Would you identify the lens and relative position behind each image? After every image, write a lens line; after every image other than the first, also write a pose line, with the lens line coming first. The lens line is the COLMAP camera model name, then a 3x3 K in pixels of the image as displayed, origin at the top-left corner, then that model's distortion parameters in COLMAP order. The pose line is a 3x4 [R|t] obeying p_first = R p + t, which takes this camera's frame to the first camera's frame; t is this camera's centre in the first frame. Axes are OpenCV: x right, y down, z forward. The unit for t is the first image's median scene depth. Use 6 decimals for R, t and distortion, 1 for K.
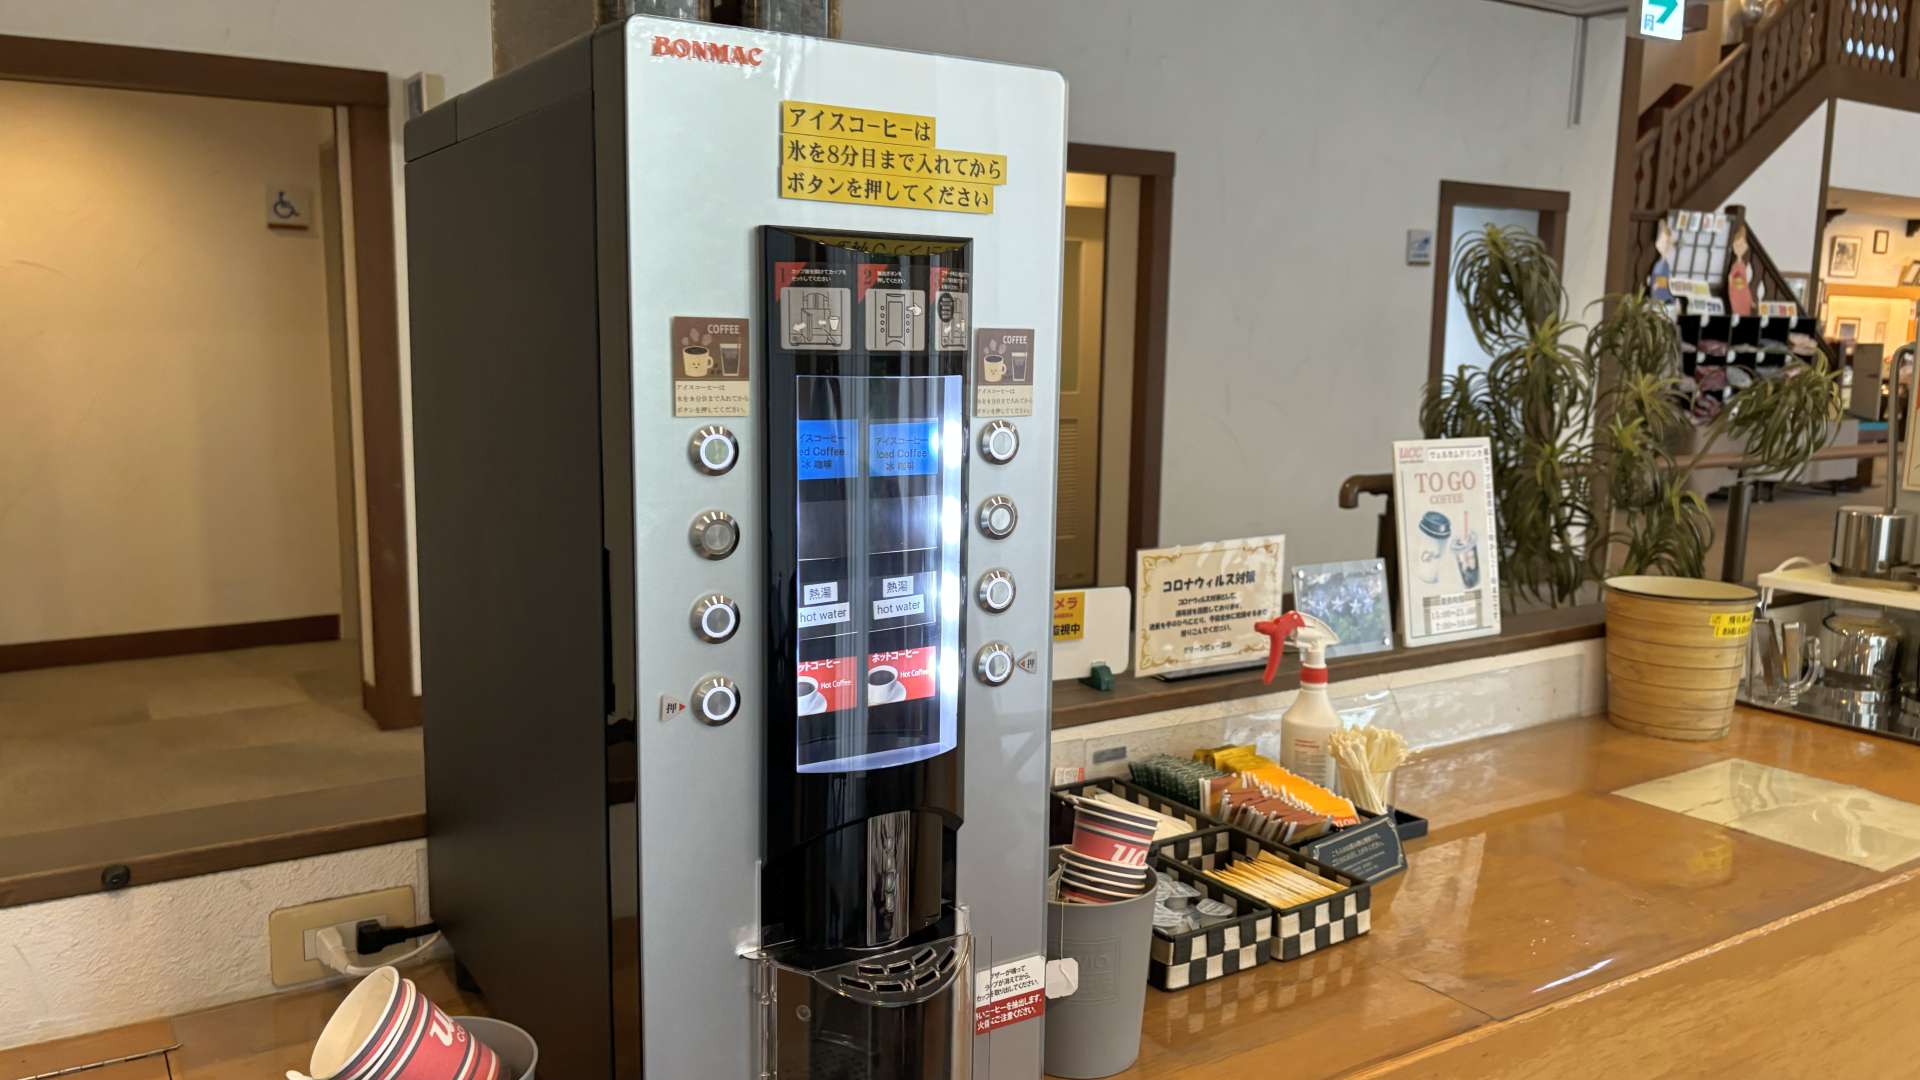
lens RADIAL K [[1419.8, 0, 958.6], [0, 1419.8, 538.0], [0, 0, 1]] dist [-0.016678, 0.001990]
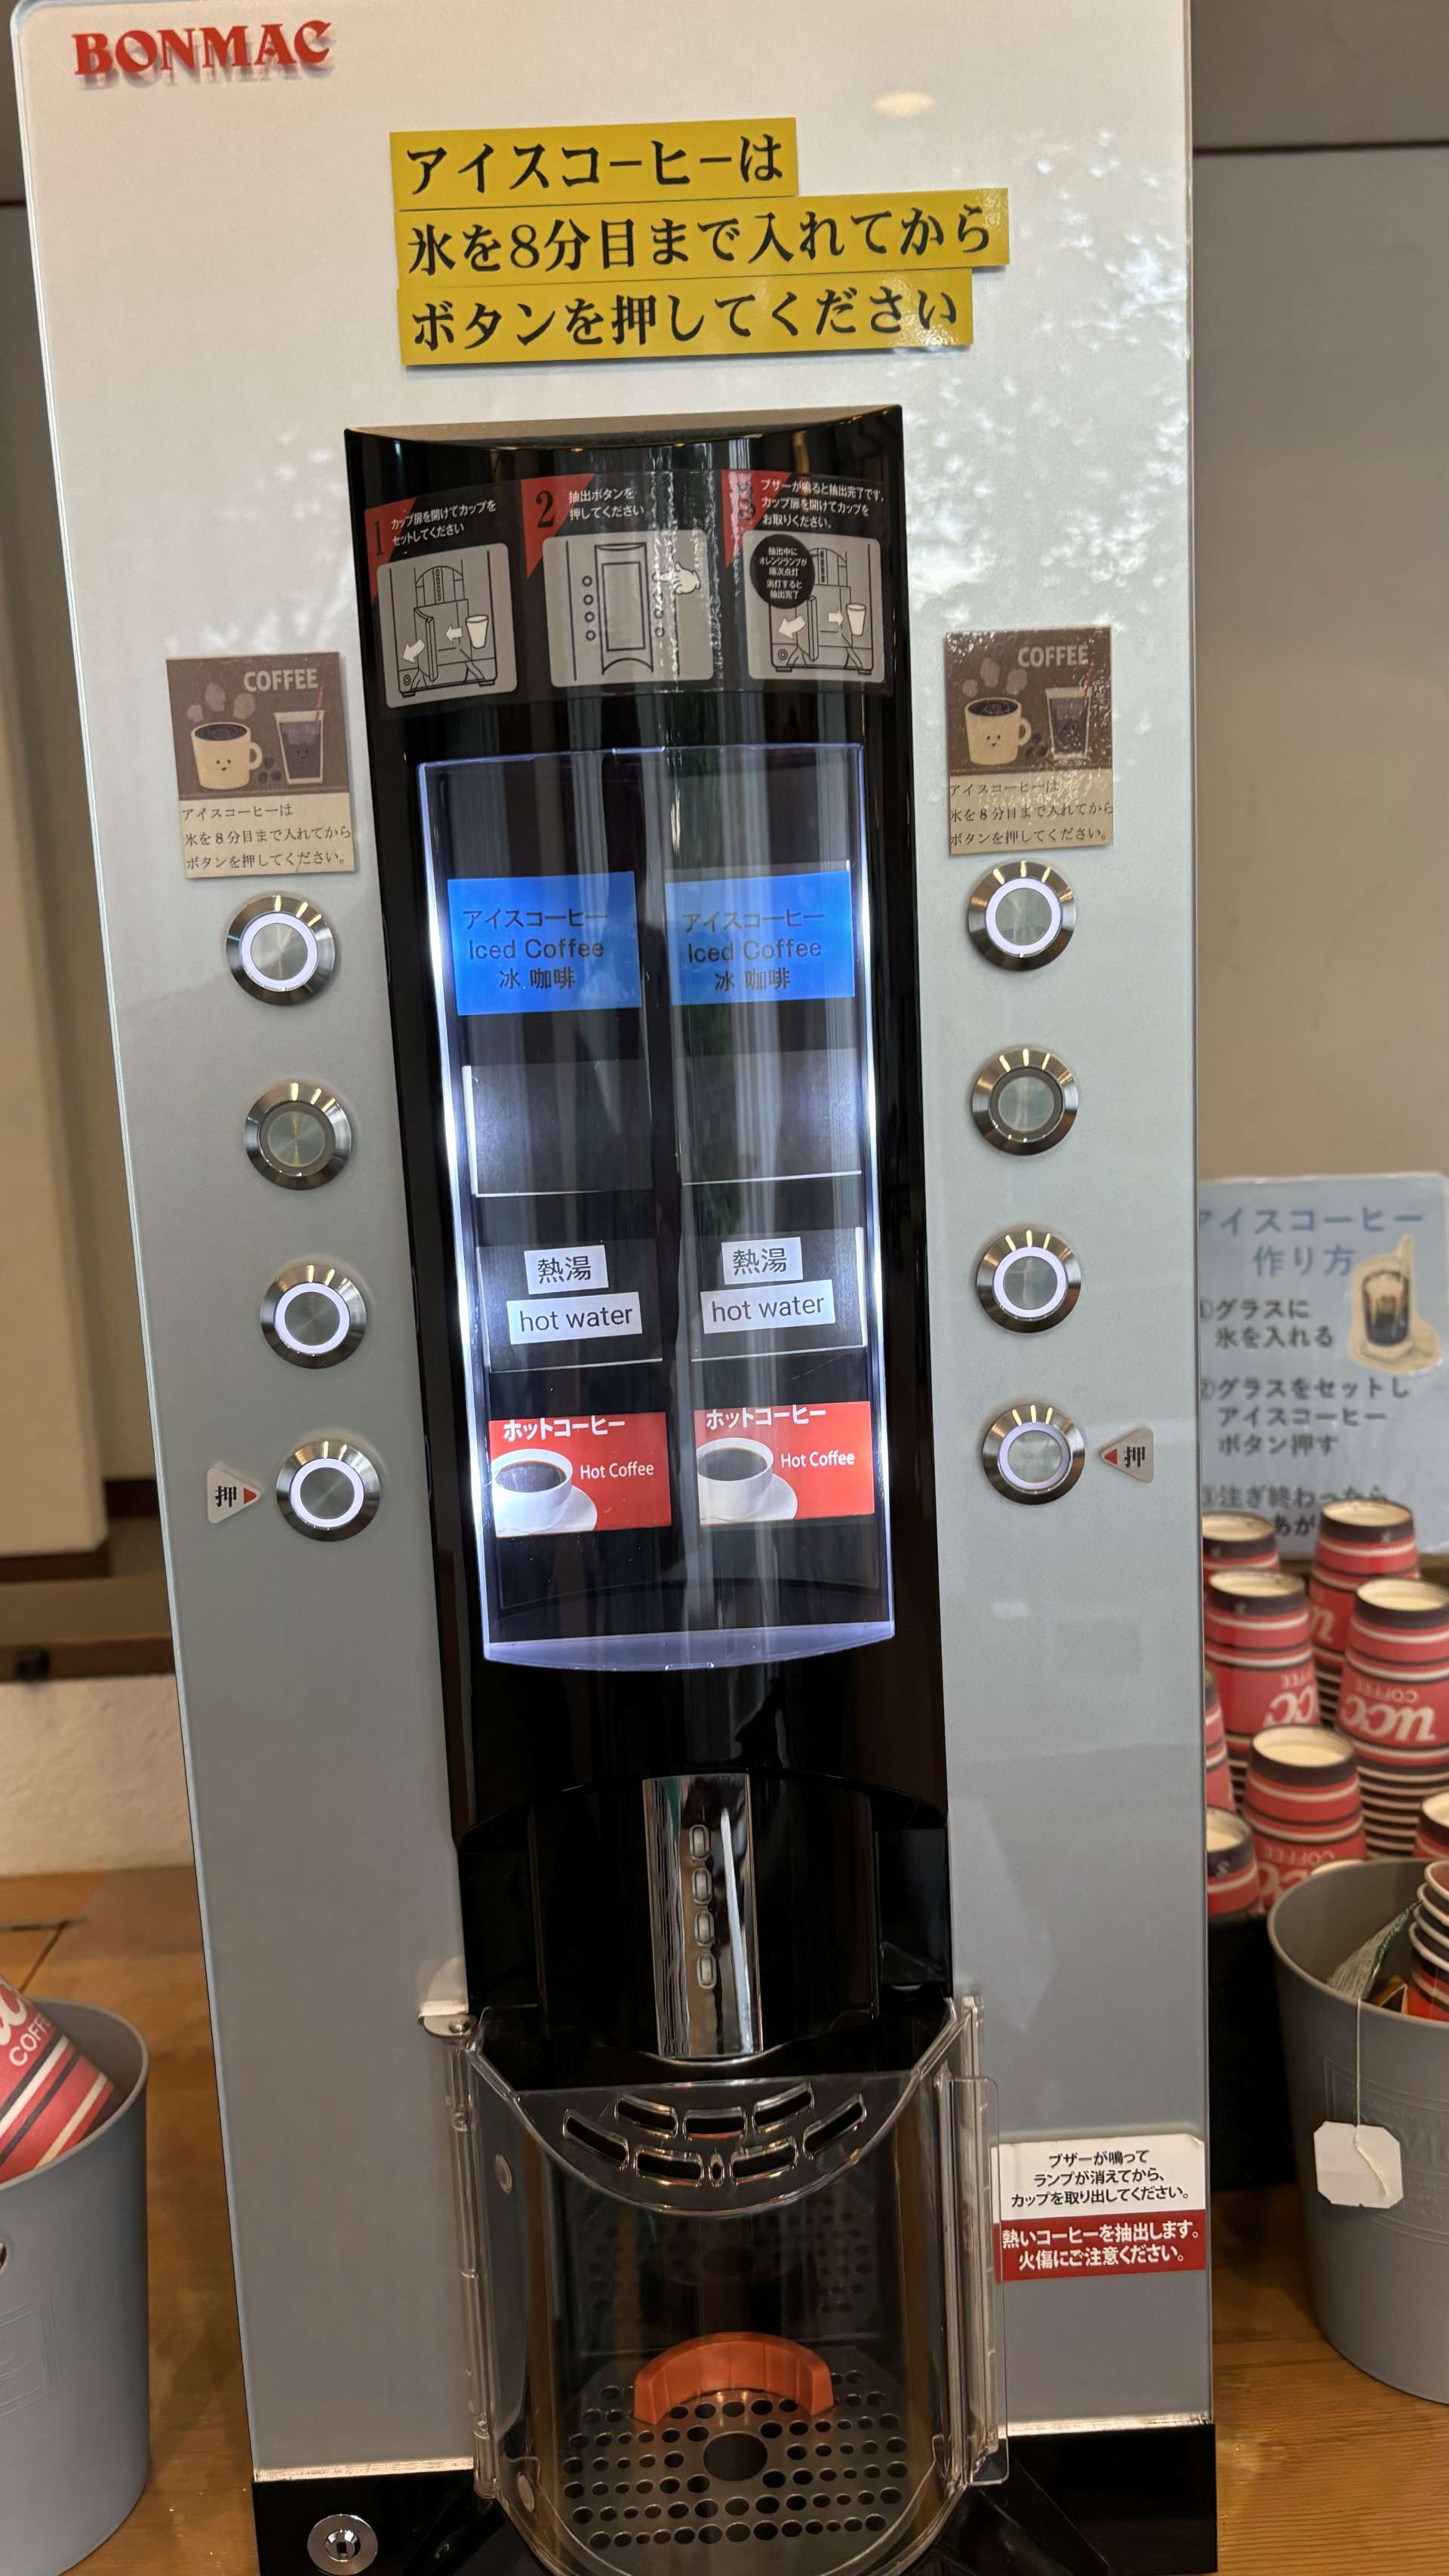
lens RADIAL K [[1904.8, 0, 723.9], [0, 1904.8, 1312.4], [0, 0, 1]] dist [-0.016678, 0.001990]
pose [[0.854134, 0.032742, -0.519021, 0.266692], [-0.014258, 0.999115, 0.039565, 0.028695], [0.519857, -0.026394, 0.853845, 0.519176]]
